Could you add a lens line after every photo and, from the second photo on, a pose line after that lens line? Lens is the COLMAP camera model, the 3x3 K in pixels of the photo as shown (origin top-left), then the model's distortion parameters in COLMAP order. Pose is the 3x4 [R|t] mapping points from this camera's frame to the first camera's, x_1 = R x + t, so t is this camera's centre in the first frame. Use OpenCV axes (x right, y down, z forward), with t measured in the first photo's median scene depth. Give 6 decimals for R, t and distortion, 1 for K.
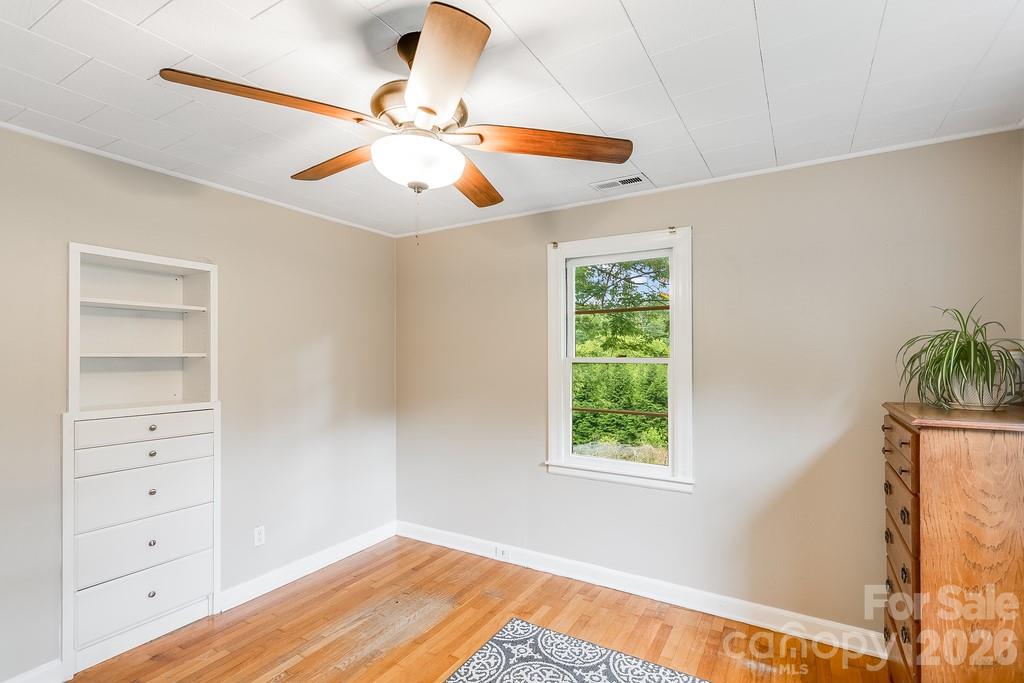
lens RADIAL K [[494.6, 0, 496.5], [0, 494.6, 360.7], [0, 0, 1]] dist [0.000502, 0.003260]
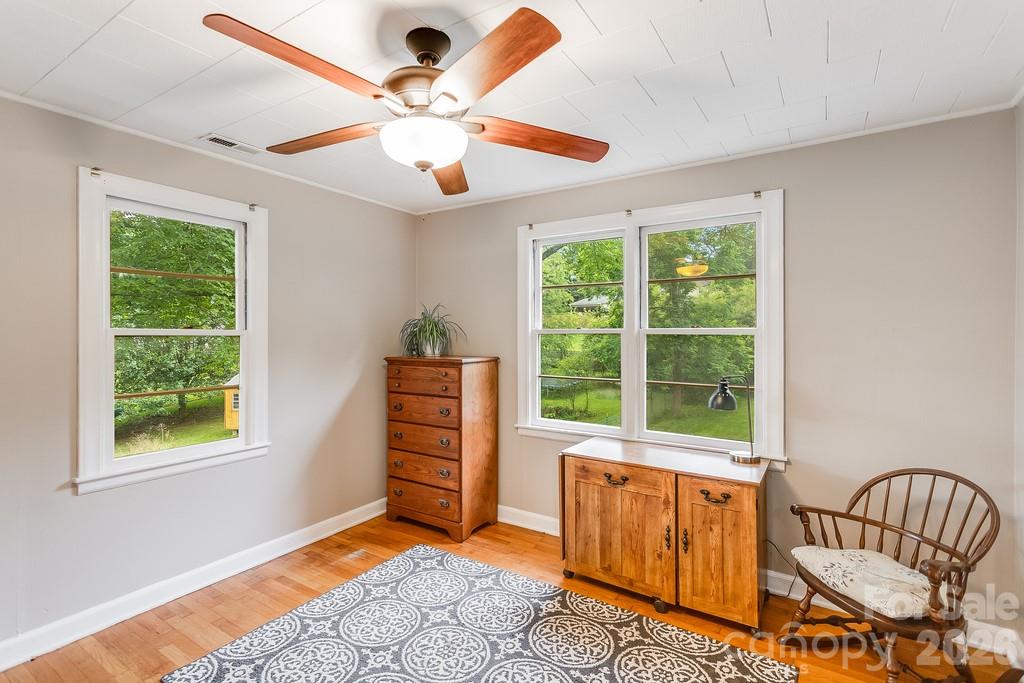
lens RADIAL K [[494.6, 0, 512.3], [0, 494.6, 333.5], [0, 0, 1]] dist [0.000502, 0.003260]
pose [[0.005515, 0.001140, 0.999984, -0.693496], [0.006486, 0.999978, -0.001175, 0.006870], [-0.999964, 0.006492, 0.005508, 0.456485]]
